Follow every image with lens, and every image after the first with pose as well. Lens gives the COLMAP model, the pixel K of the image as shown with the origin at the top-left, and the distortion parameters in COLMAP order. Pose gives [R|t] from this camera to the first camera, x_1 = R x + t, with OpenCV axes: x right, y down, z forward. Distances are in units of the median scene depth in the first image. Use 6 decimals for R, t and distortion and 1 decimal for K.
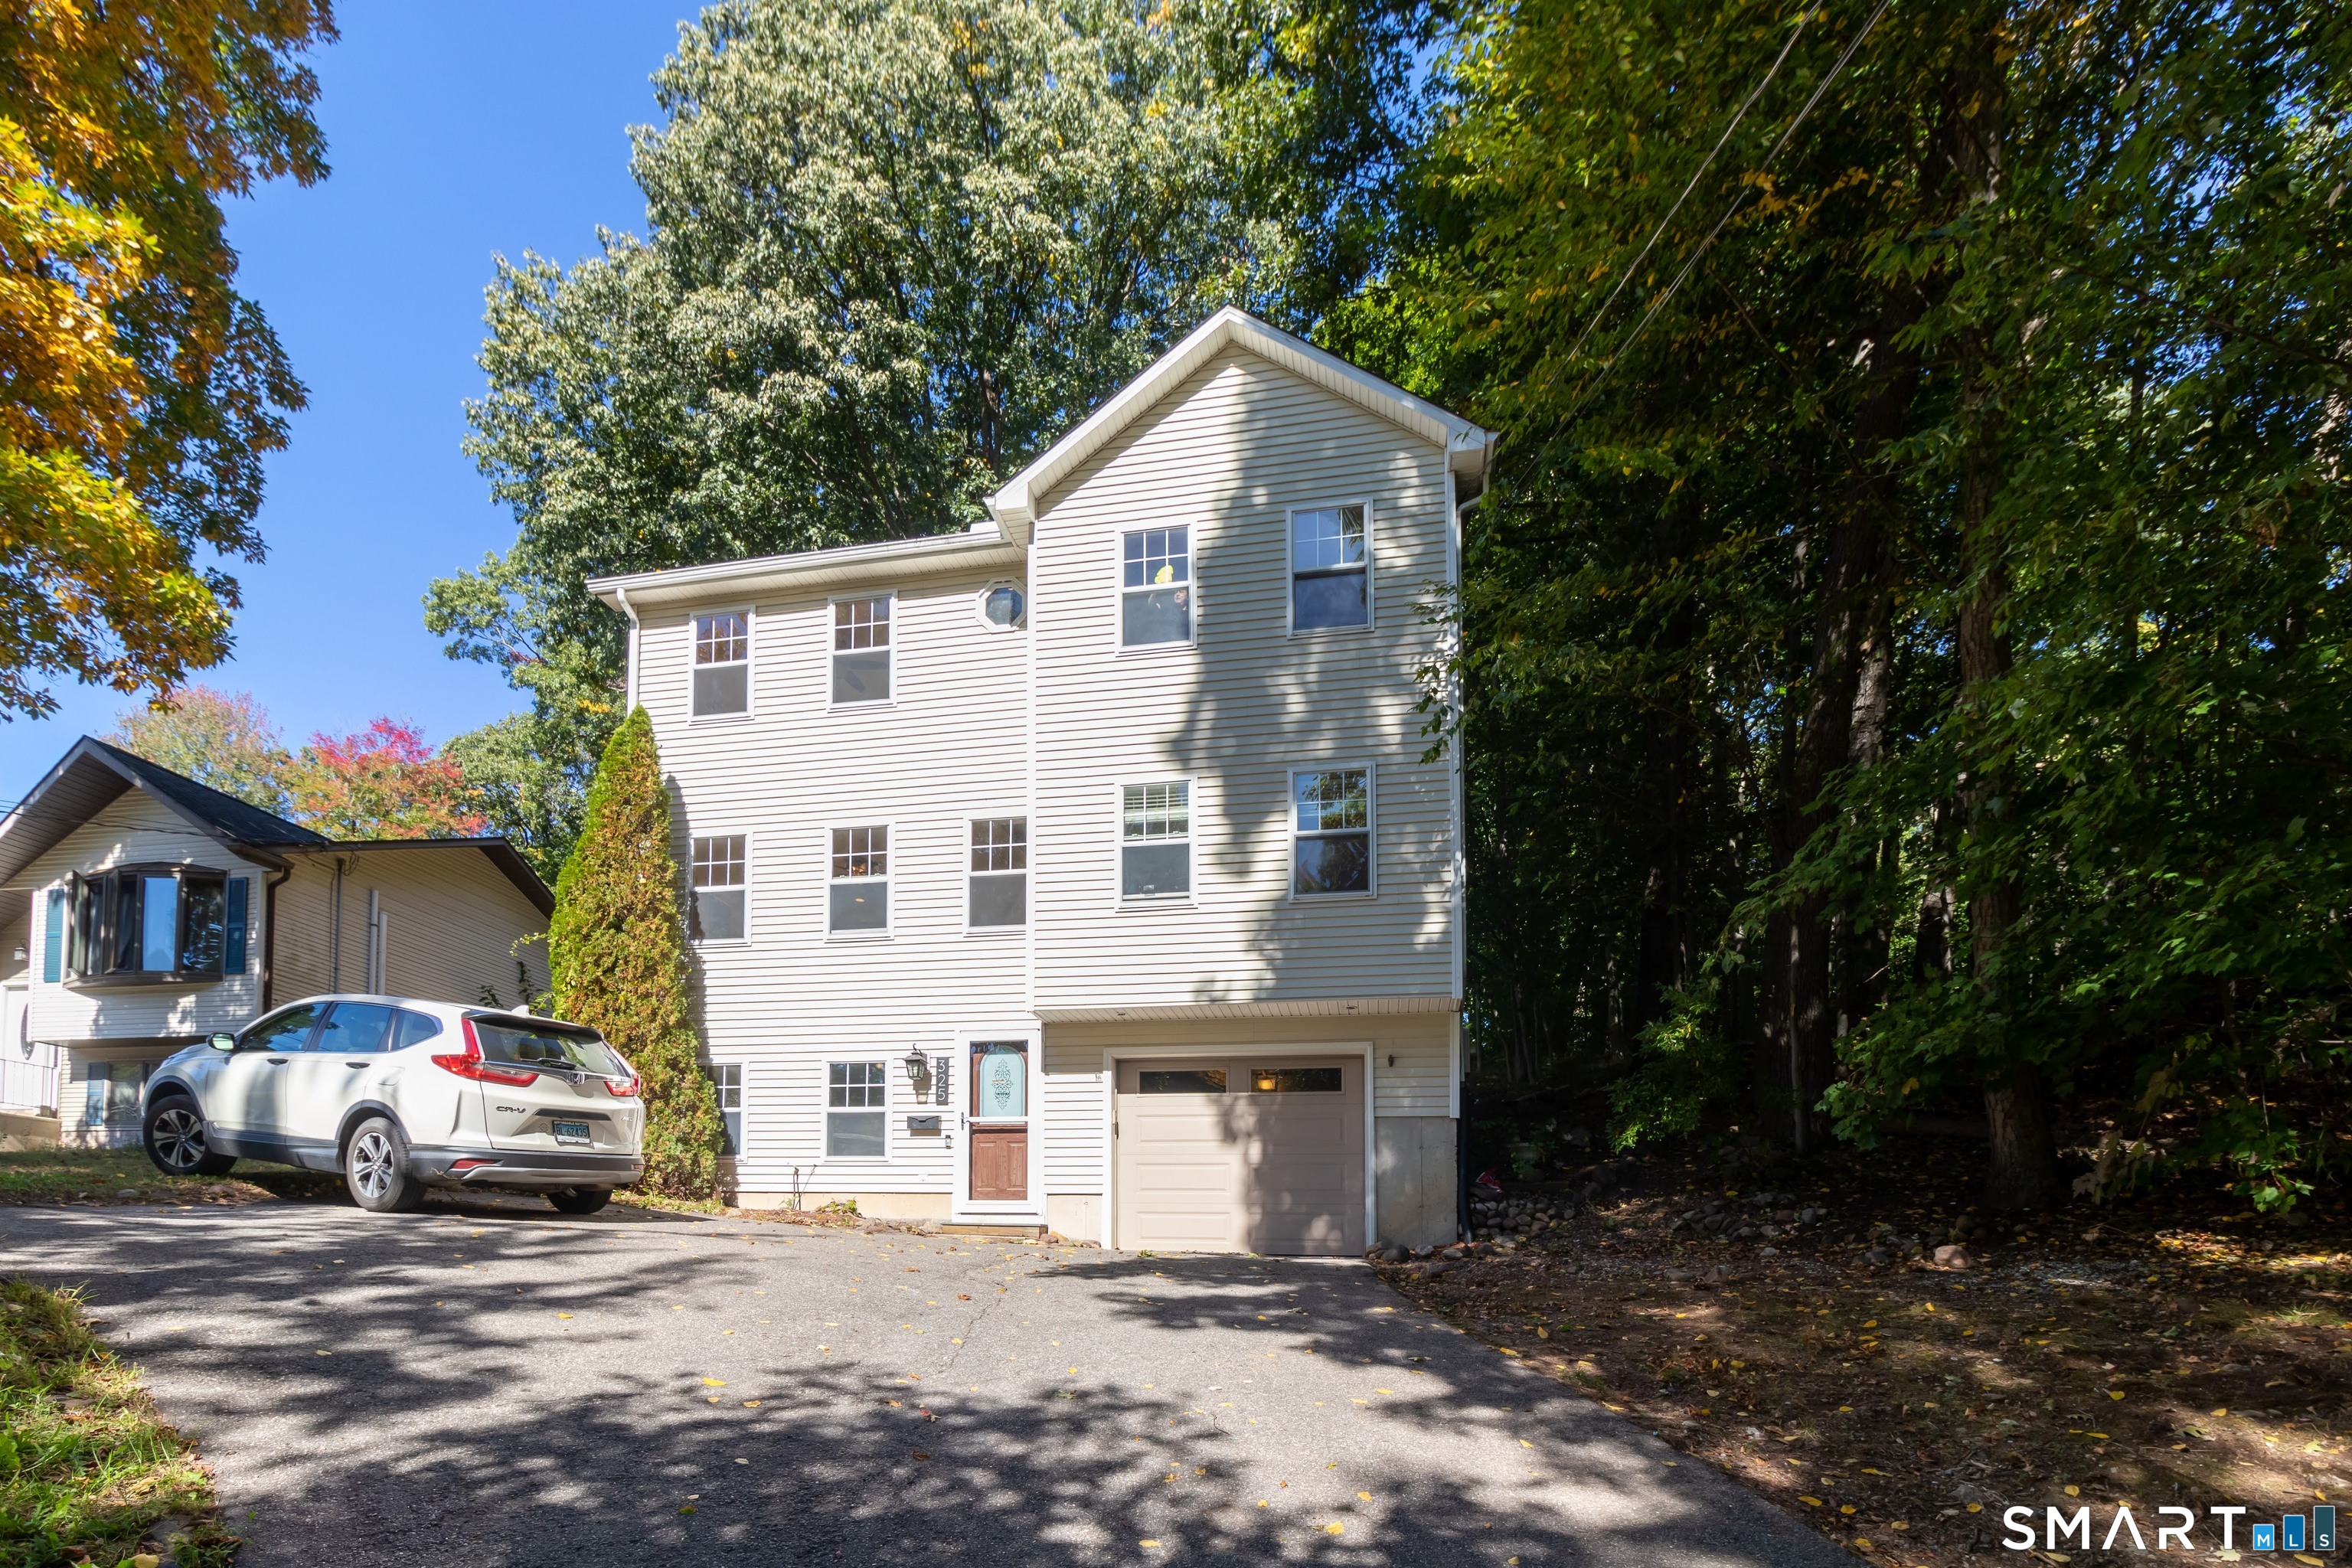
lens RADIAL K [[1052.3, 0, 1231.1], [0, 1052.3, 699.8], [0, 0, 1]] dist [0.000452, 0.000689]
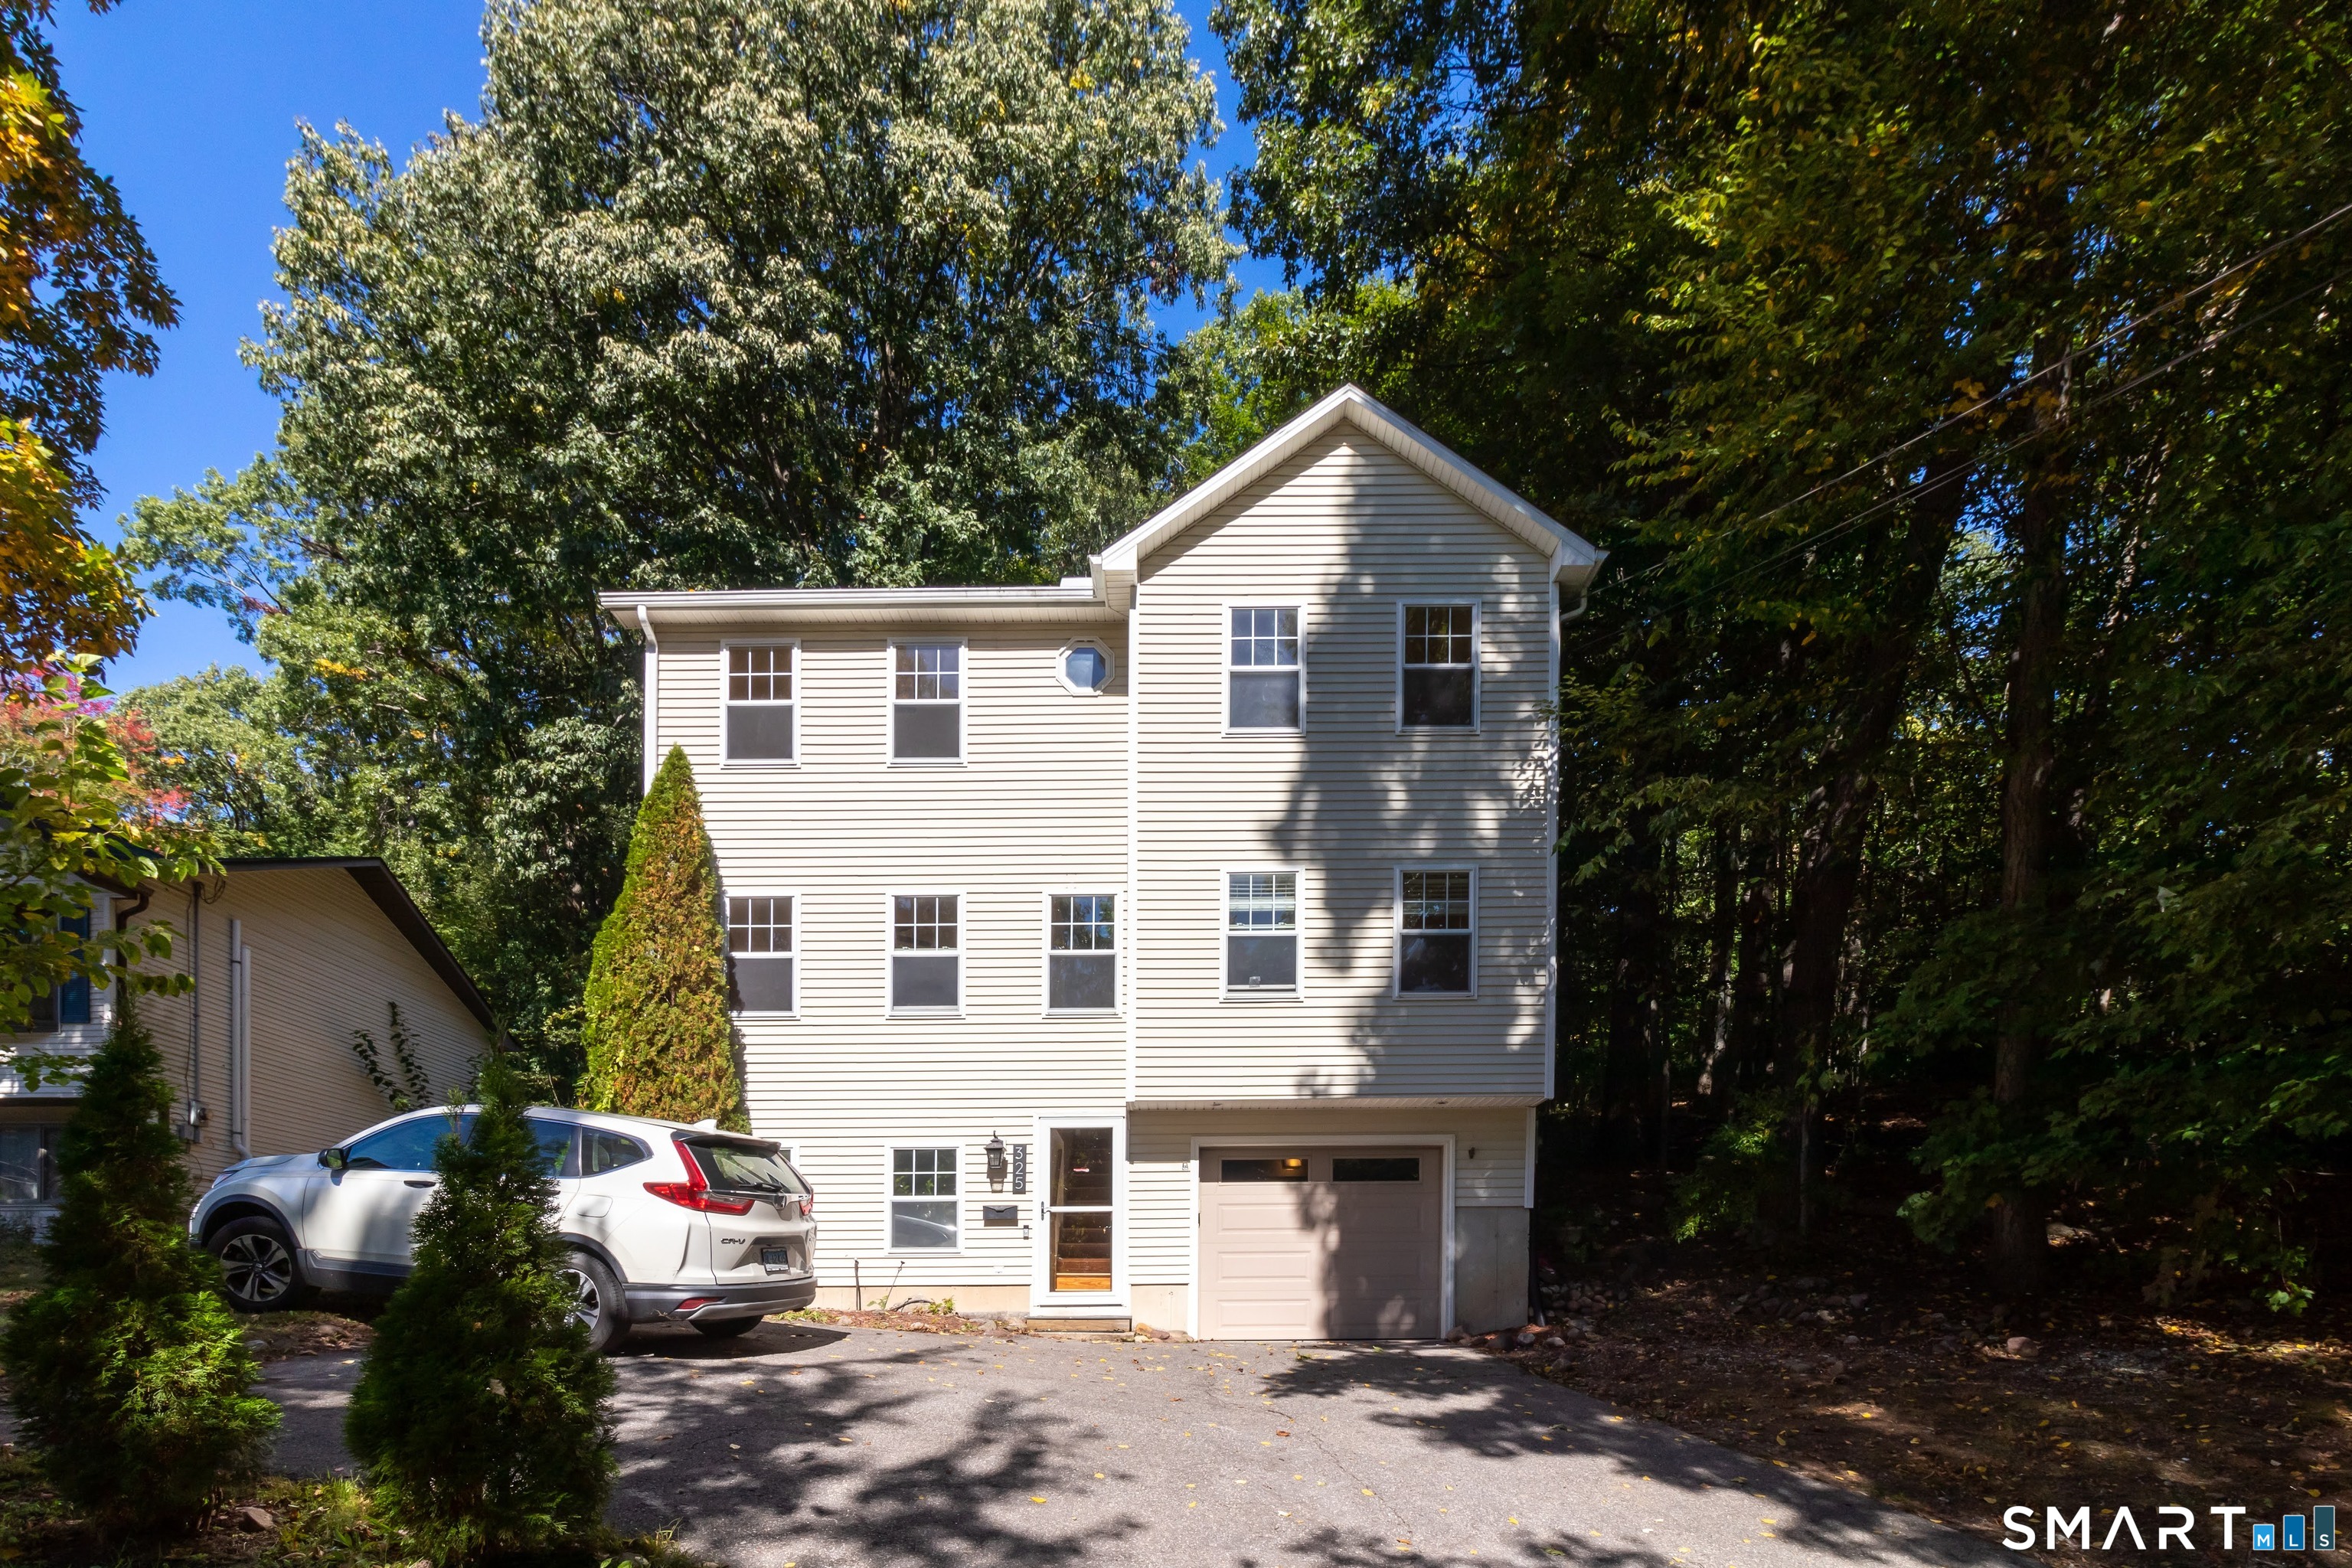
lens RADIAL K [[1095.1, 0, 1224.5], [0, 1095.1, 756.6], [0, 0, 1]] dist [0.000314, -0.000239]
pose [[0.977106, 0.075601, 0.198865, -0.304554], [-0.084839, 0.995657, 0.038340, -0.062096], [-0.195103, -0.054334, 0.979277, 0.008458]]
